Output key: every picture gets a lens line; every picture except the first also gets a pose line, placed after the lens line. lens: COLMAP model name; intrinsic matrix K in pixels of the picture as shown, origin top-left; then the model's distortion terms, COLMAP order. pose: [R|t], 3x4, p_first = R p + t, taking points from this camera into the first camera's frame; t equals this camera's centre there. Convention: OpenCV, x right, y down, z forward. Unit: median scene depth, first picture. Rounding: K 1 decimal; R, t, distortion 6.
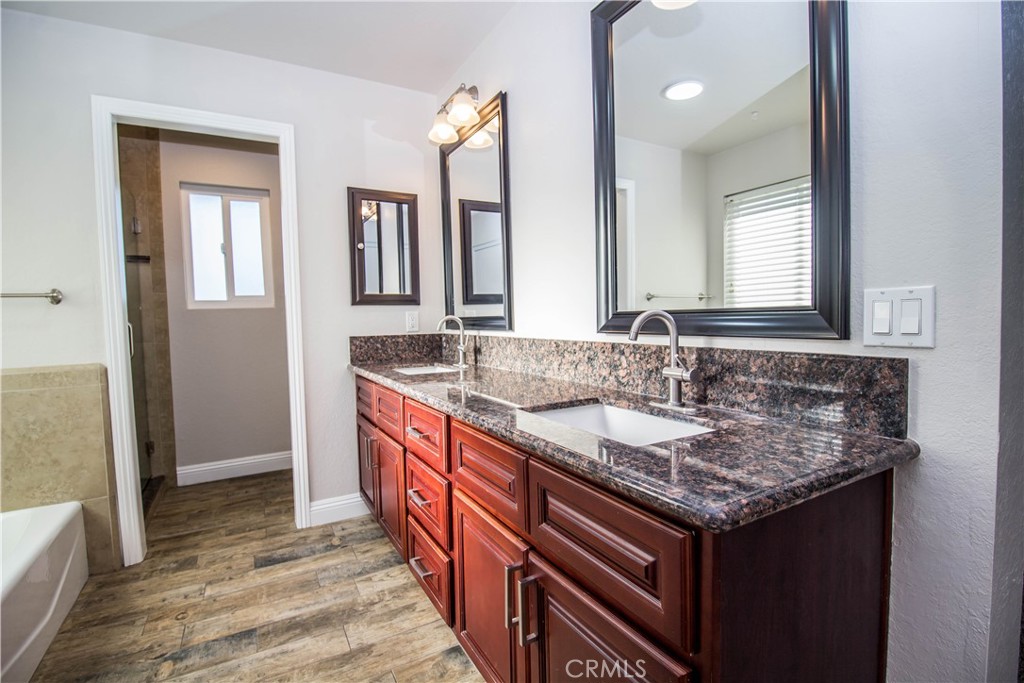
lens RADIAL K [[475.5, 0, 513.7], [0, 475.5, 338.4], [0, 0, 1]] dist [-0.000704, -0.013544]
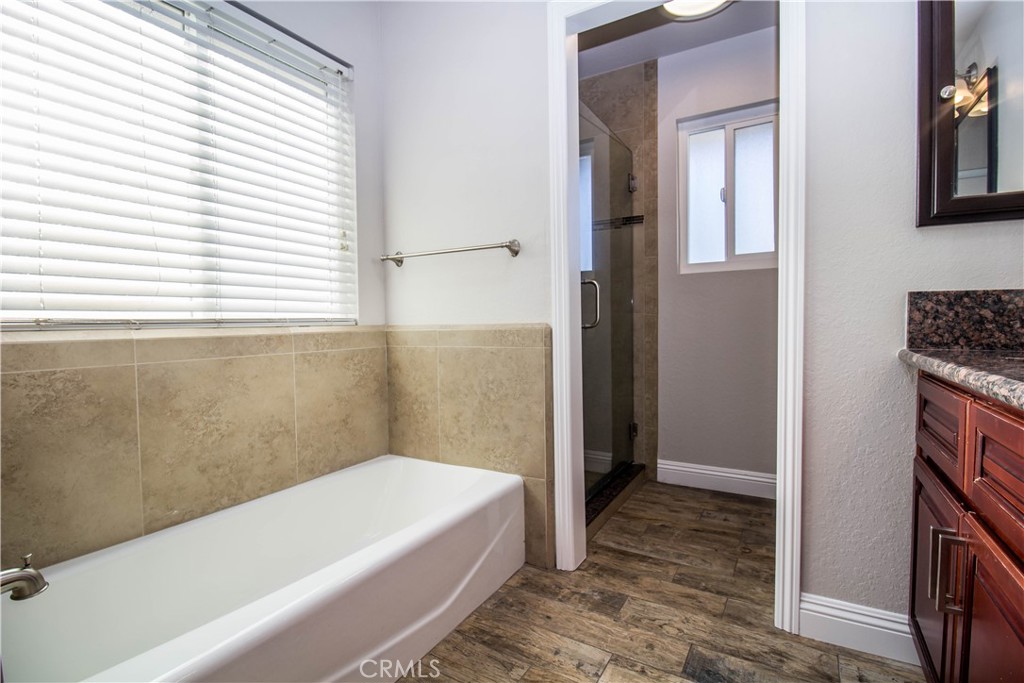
lens RADIAL K [[475.5, 0, 513.7], [0, 475.5, 338.4], [0, 0, 1]] dist [-0.000704, -0.013544]
pose [[0.495530, 0.049666, -0.867170, -0.136272], [-0.040902, 0.998591, 0.033820, 0.045949], [0.867627, 0.018710, 0.496863, 0.446364]]
